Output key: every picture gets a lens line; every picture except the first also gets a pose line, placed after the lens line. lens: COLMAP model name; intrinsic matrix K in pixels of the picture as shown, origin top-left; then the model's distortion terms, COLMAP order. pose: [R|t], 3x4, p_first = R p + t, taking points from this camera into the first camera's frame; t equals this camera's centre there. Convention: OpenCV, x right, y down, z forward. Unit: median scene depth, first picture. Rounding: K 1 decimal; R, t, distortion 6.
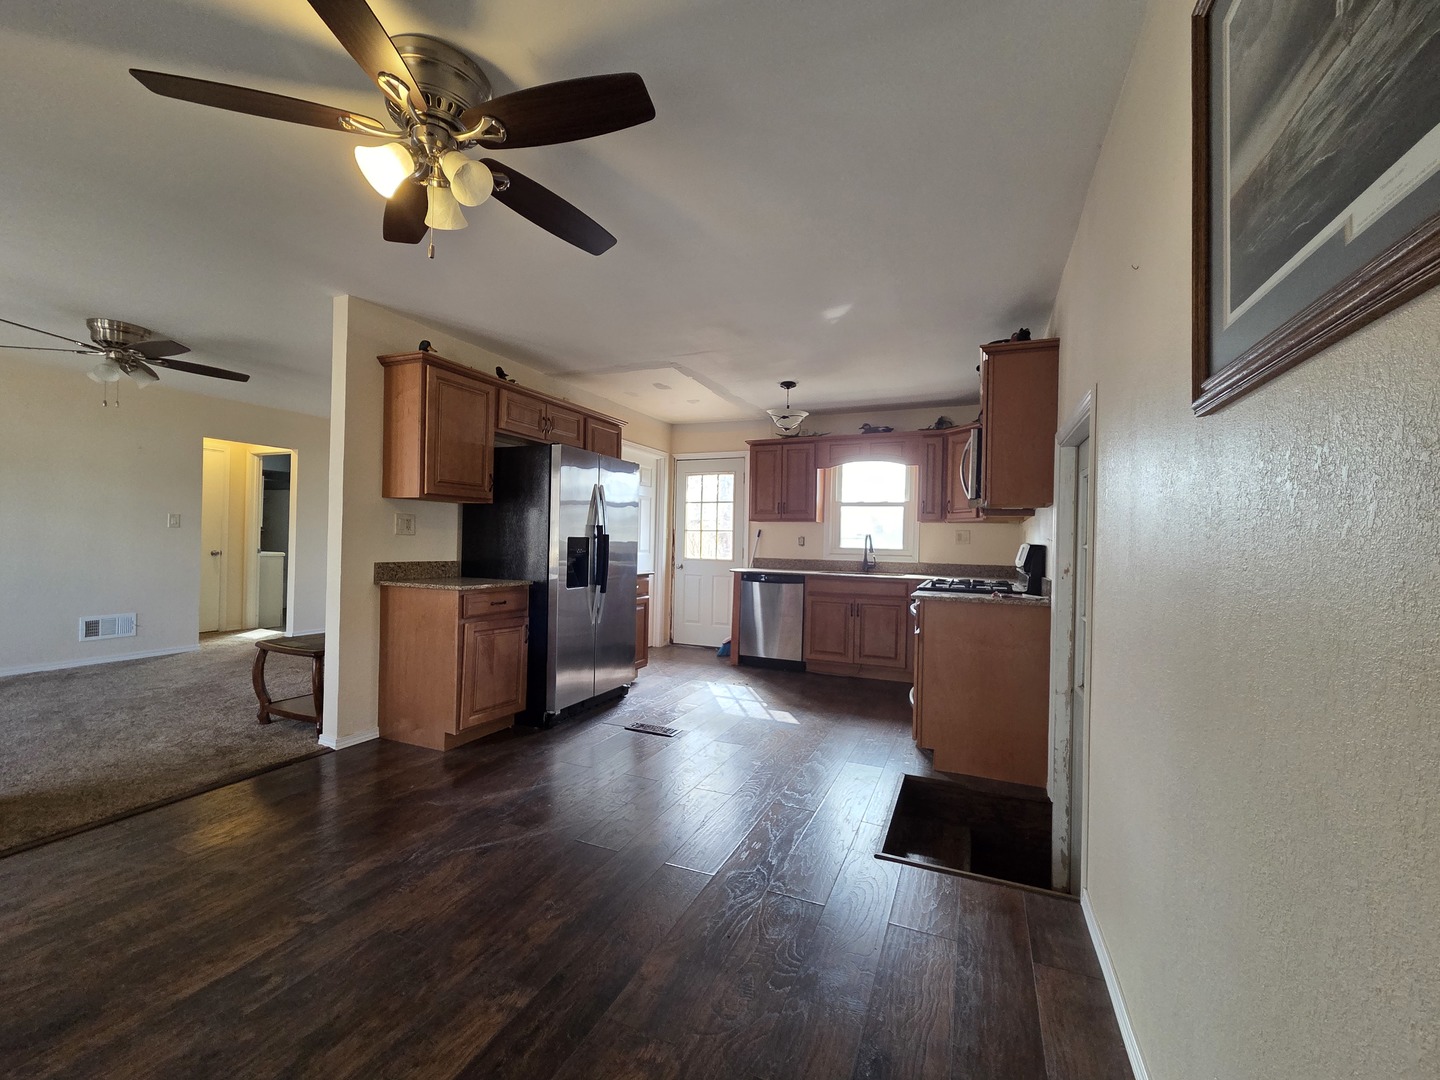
lens RADIAL K [[588.8, 0, 725.4], [0, 588.8, 543.8], [0, 0, 1]] dist [0.001395, -0.000280]
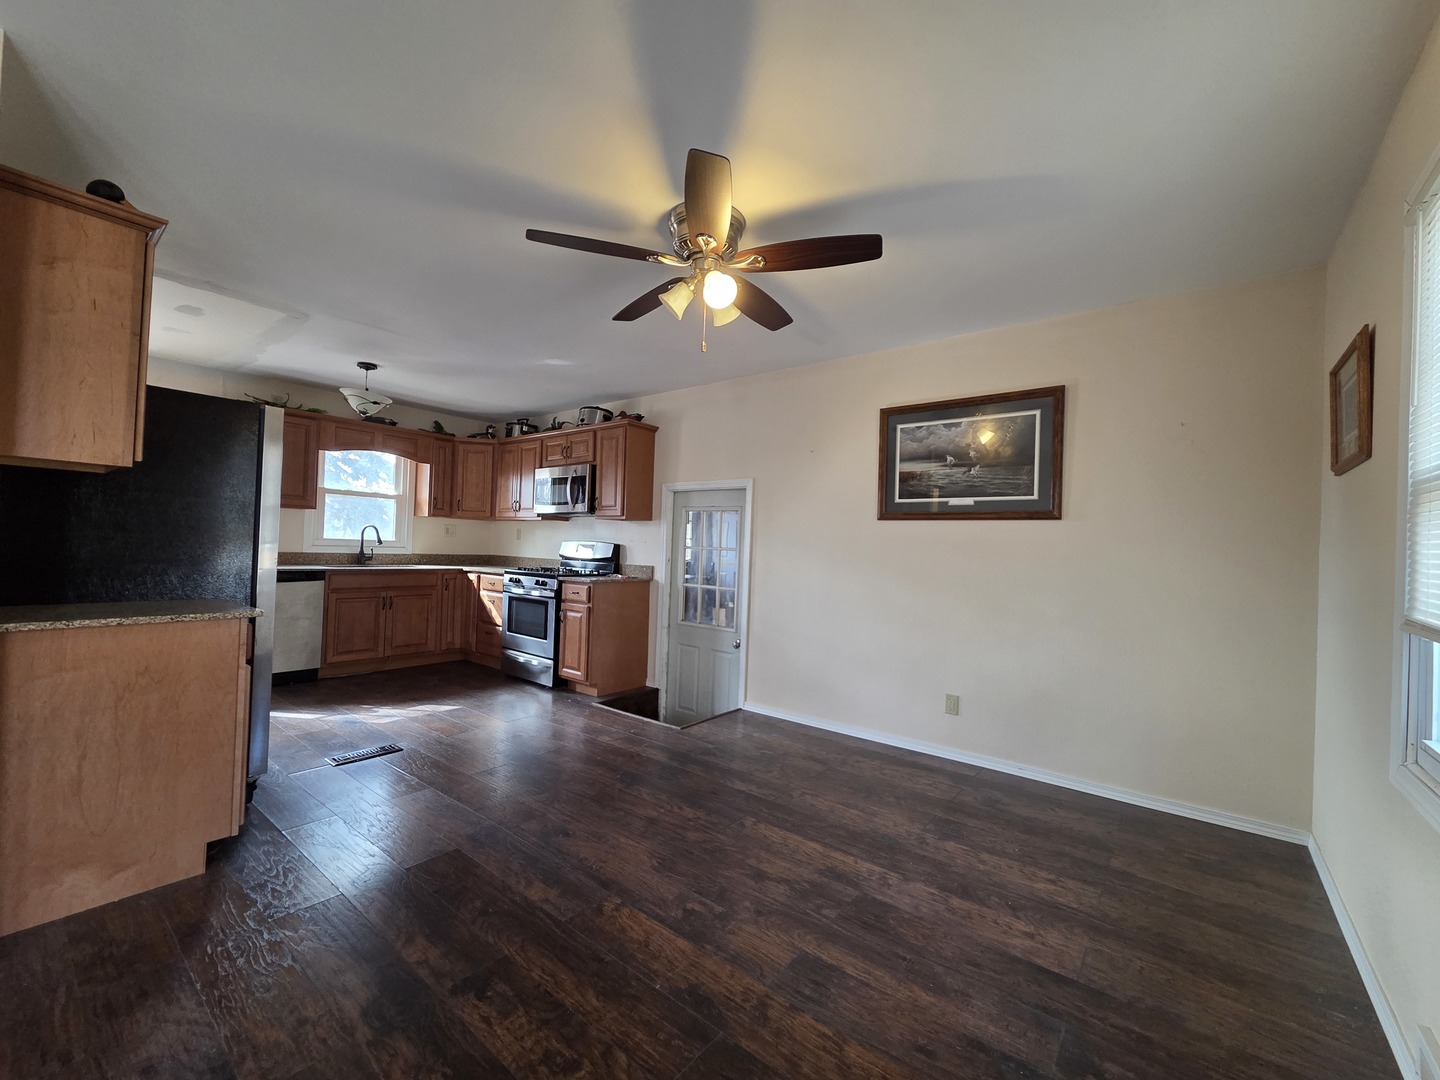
lens RADIAL K [[594.3, 0, 720.0], [0, 594.3, 540.0], [0, 0, 1]] dist [0.028057, -0.000094]
pose [[0.272038, 0.000498, 0.962286, -0.599022], [-0.028793, 0.999556, 0.007622, -0.017905], [-0.961856, -0.029781, 0.271931, 0.183658]]
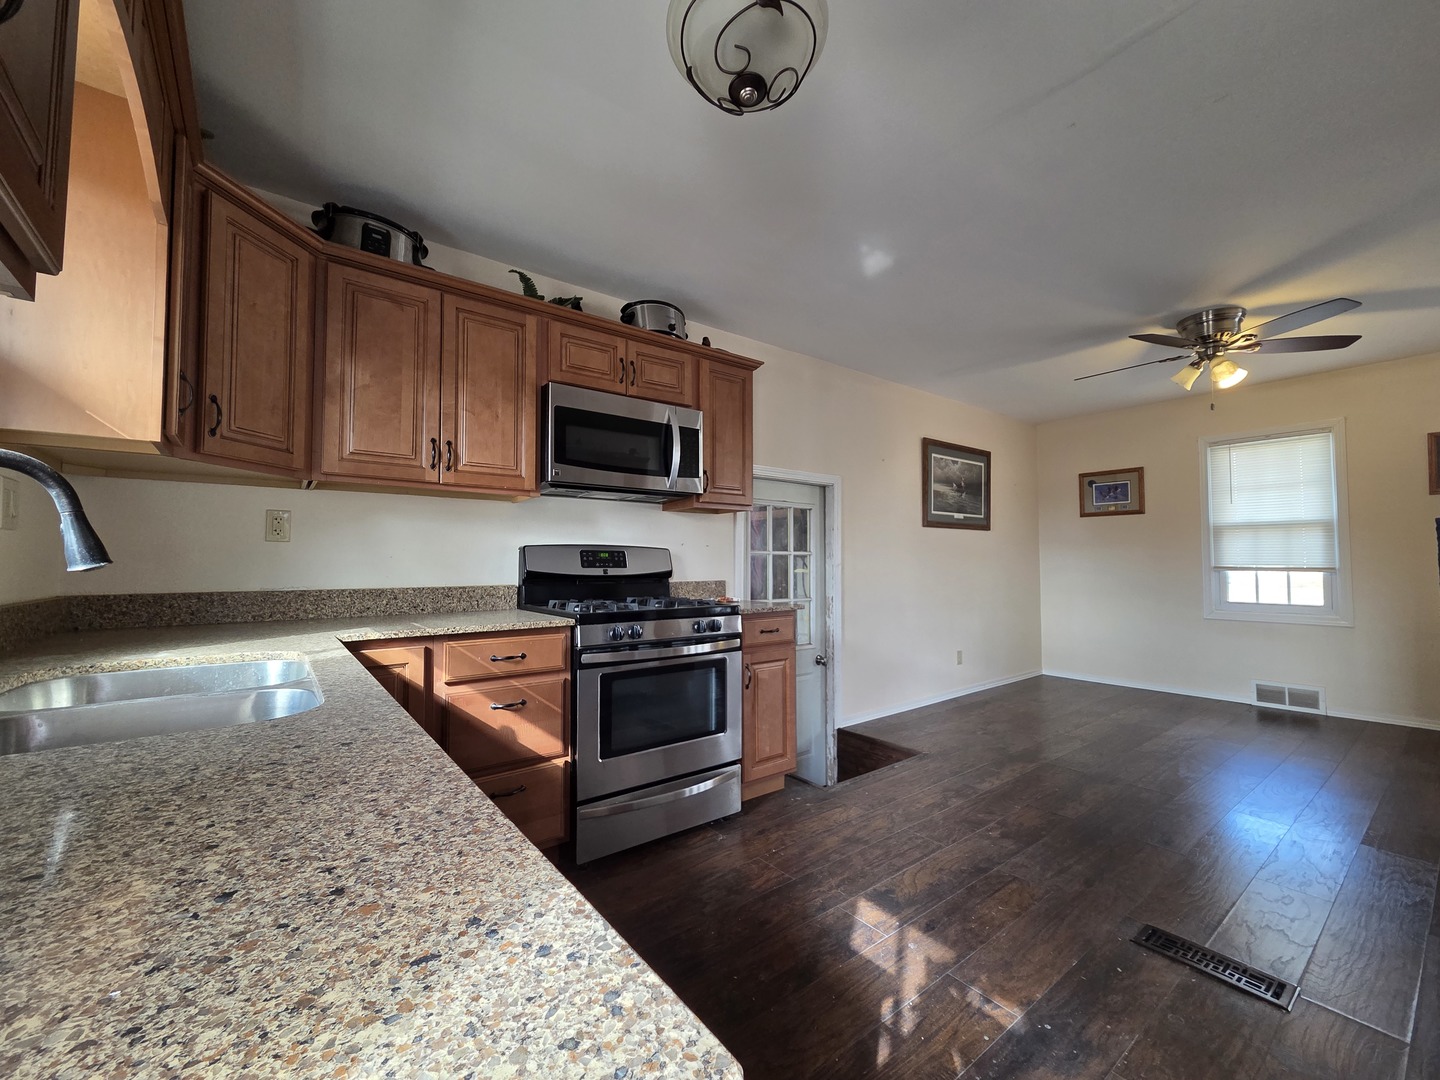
lens RADIAL K [[588.8, 0, 725.4], [0, 588.8, 543.8], [0, 0, 1]] dist [0.001395, -0.000280]
pose [[-0.874527, -0.005191, 0.484949, -0.012295], [-0.017199, 0.999646, -0.020315, 0.007019], [-0.484672, -0.026107, -0.874306, 1.125510]]
